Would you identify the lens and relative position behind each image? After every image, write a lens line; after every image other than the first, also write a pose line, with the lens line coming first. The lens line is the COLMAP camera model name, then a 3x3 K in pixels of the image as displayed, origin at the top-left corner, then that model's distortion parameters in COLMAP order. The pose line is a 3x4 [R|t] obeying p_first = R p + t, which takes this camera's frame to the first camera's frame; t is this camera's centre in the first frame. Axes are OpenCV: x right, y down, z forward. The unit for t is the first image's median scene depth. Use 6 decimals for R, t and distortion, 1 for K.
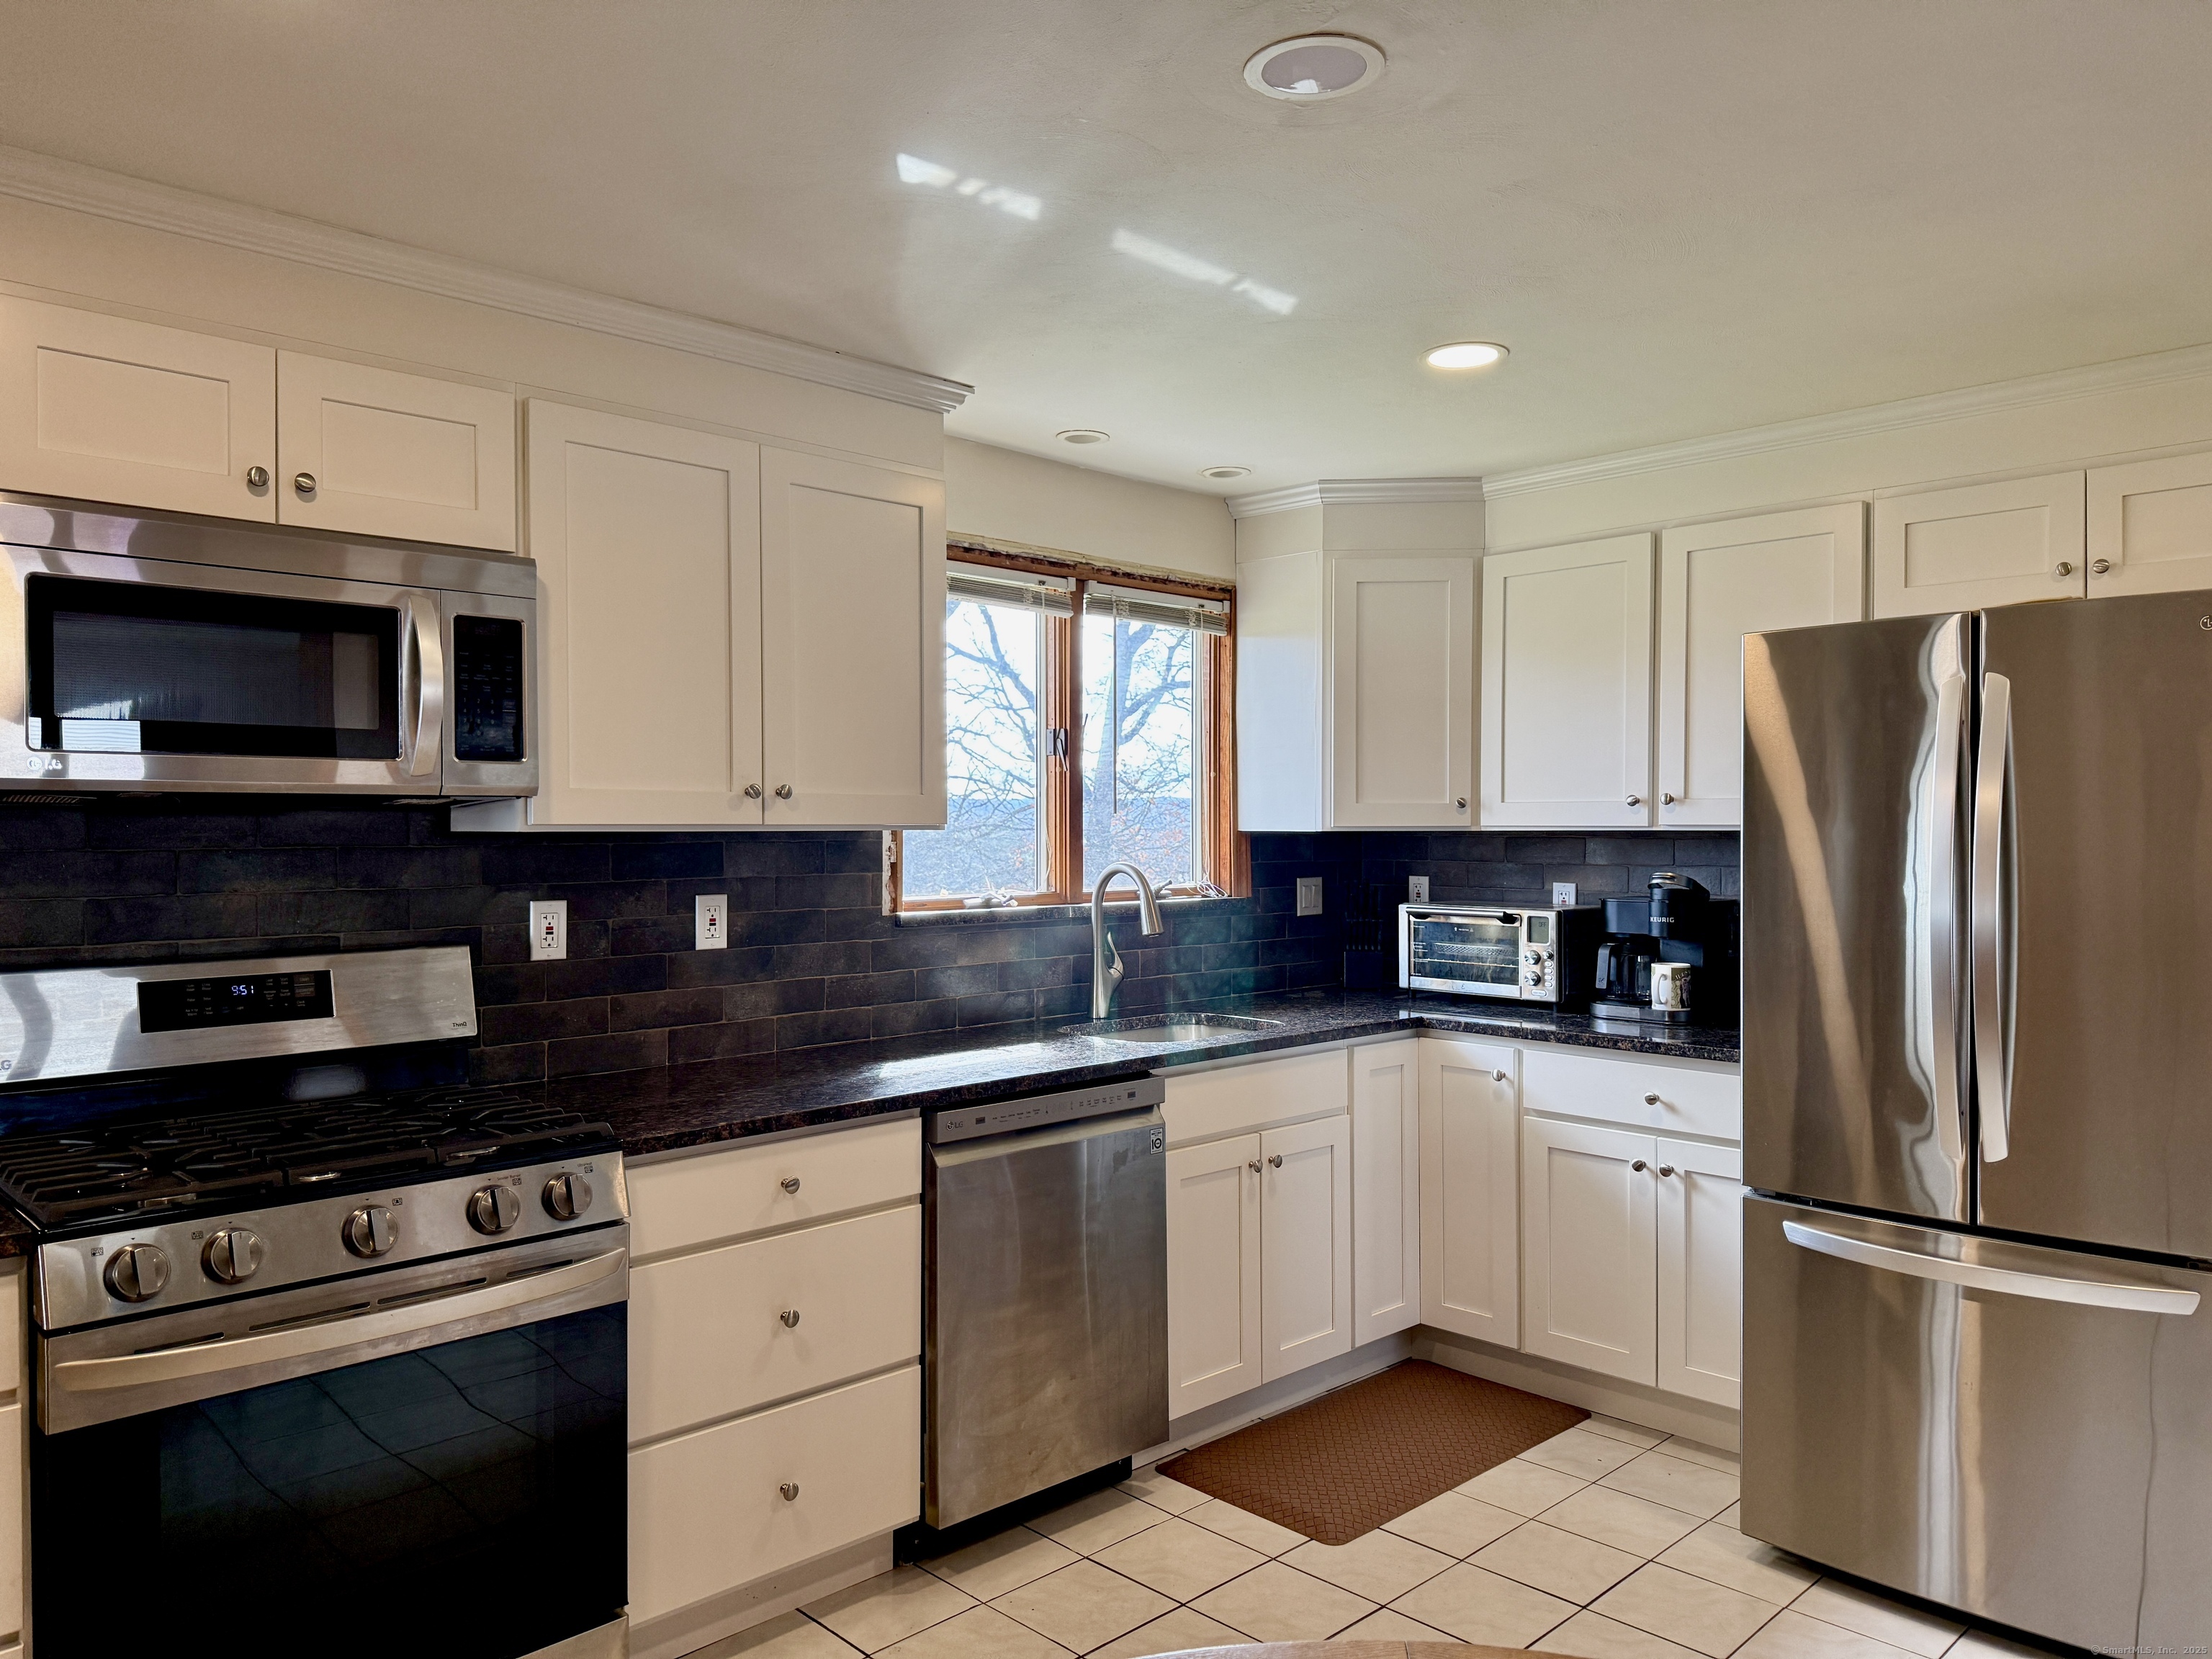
lens RADIAL K [[1596.7, 0, 1106.0], [0, 1596.7, 829.5], [0, 0, 1]] dist [0.054513, -0.000430]
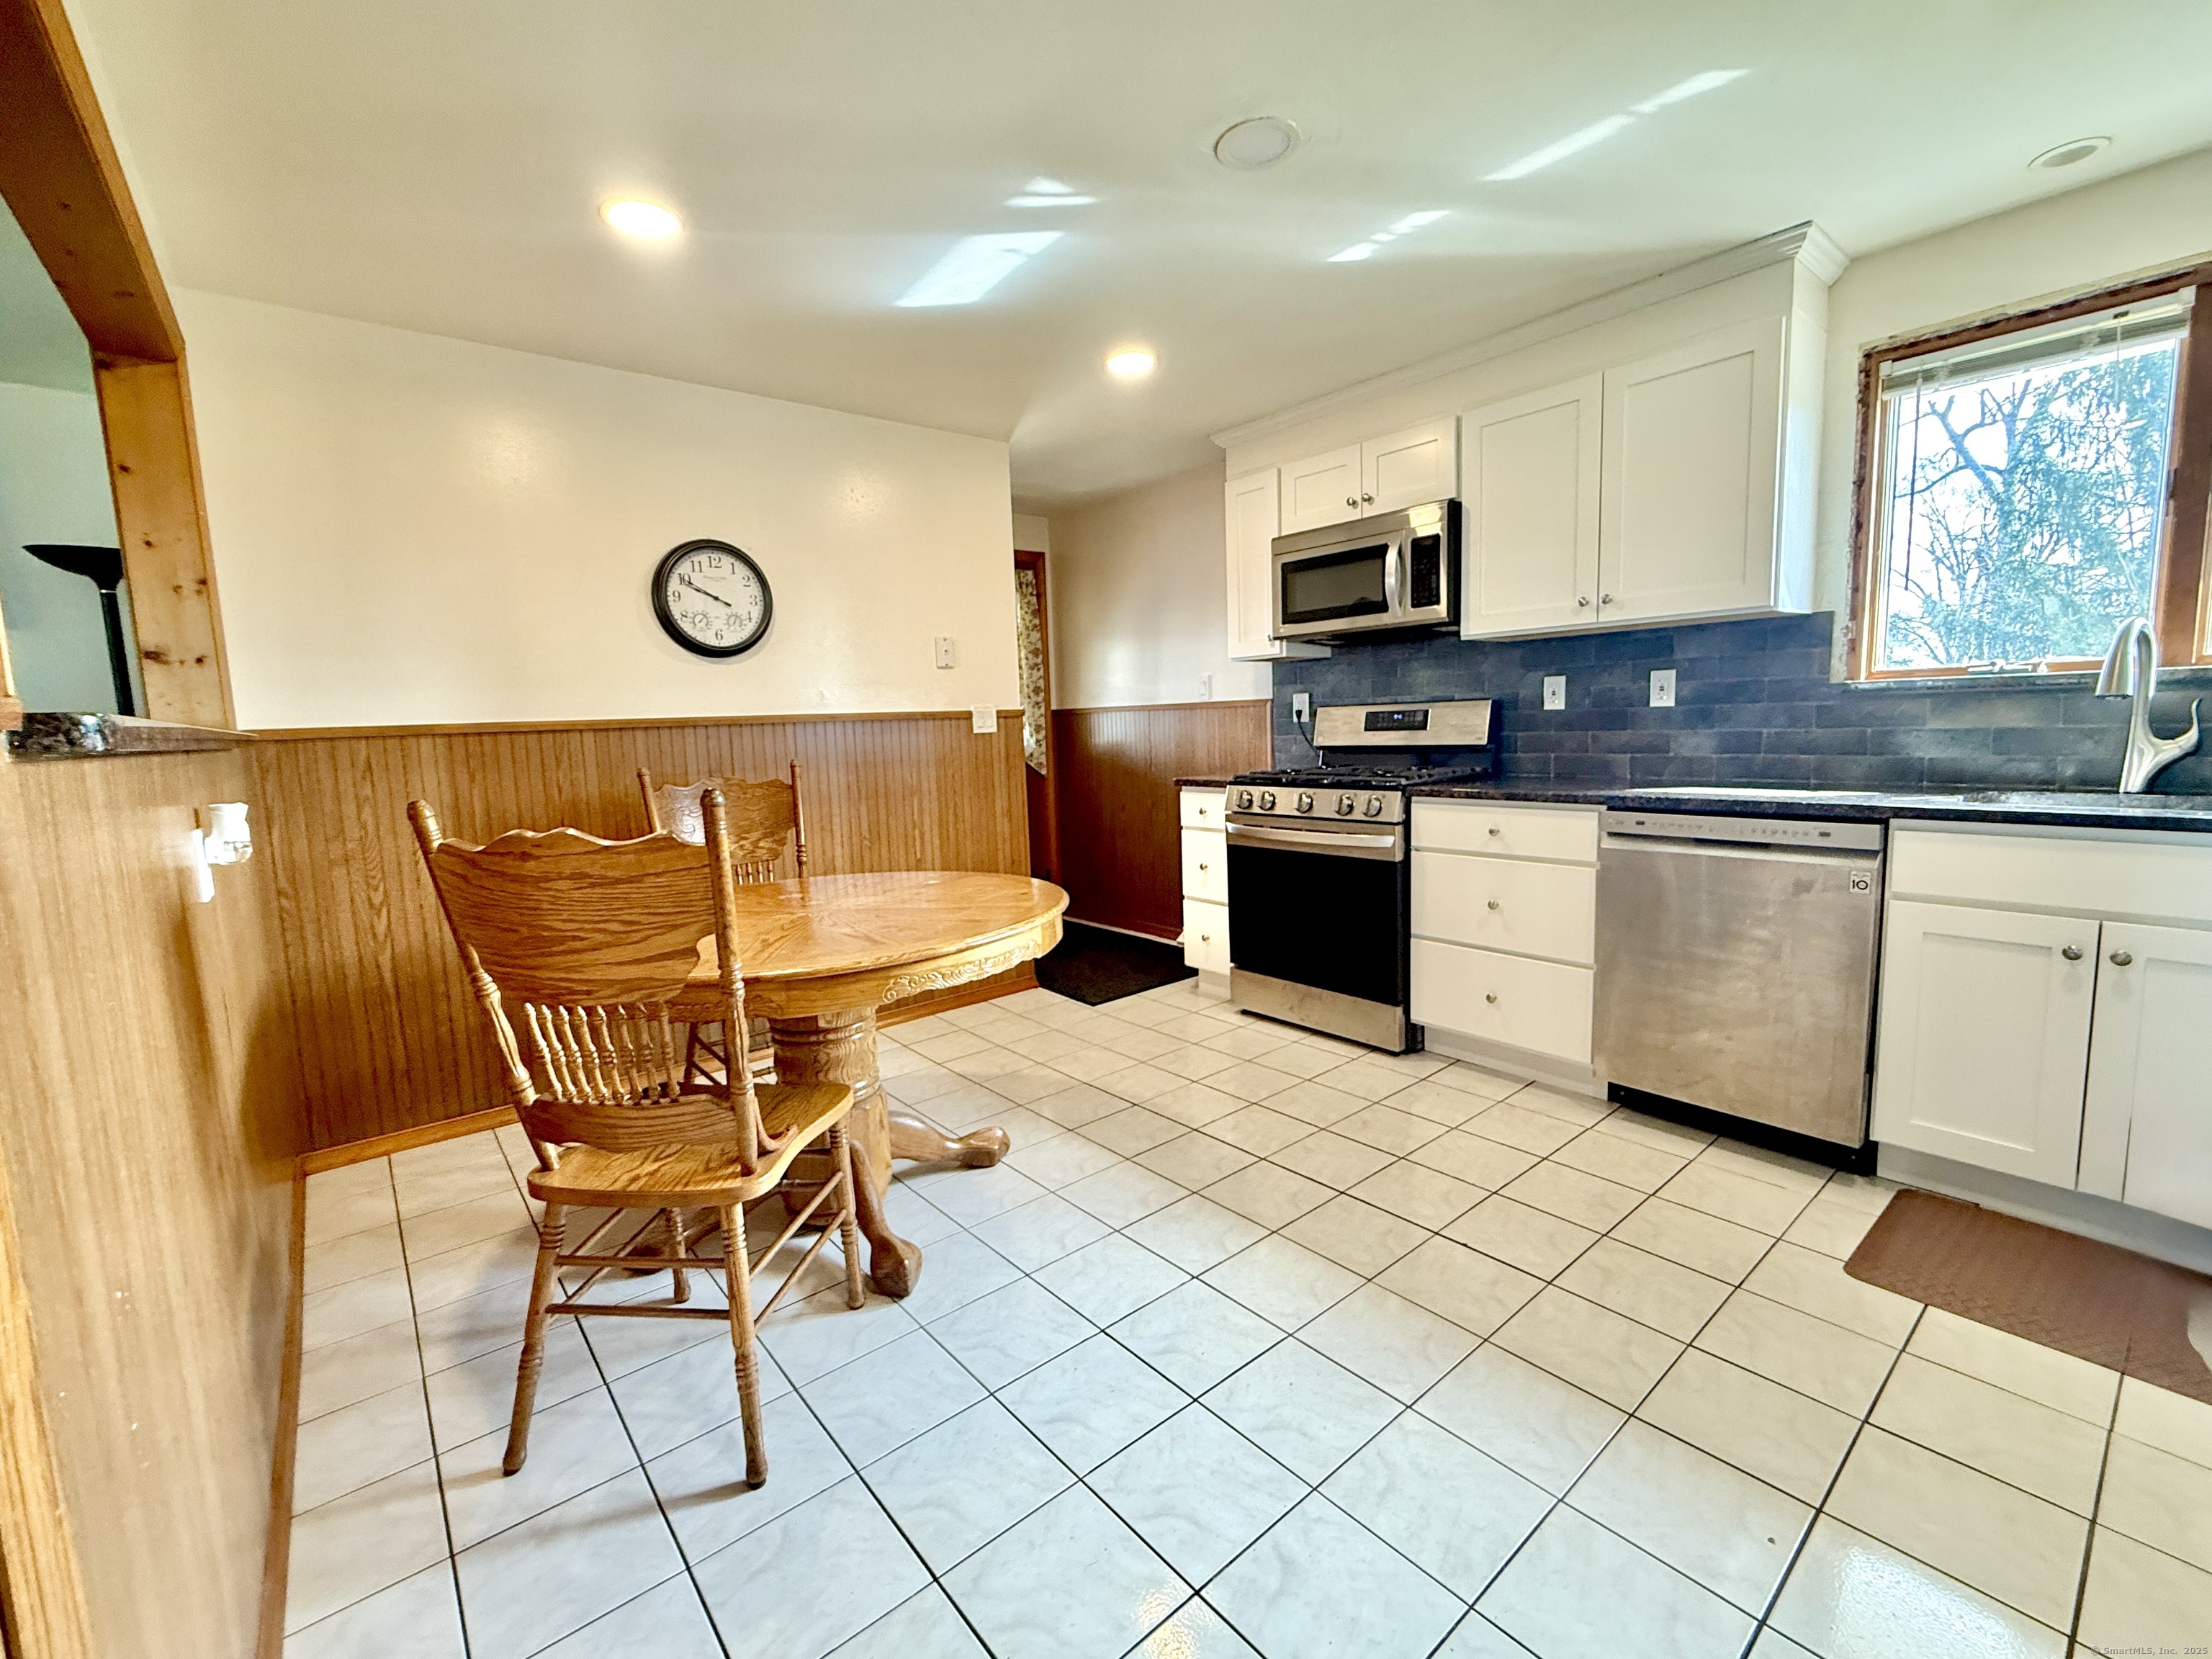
lens RADIAL K [[918.1, 0, 1106.0], [0, 918.1, 829.5], [0, 0, 1]] dist [0.014023, 0.000213]
pose [[-0.090983, 0.129503, -0.987396, 0.692248], [0.030436, 0.991407, 0.127224, 0.062605], [0.995387, -0.018477, -0.094143, 0.549423]]
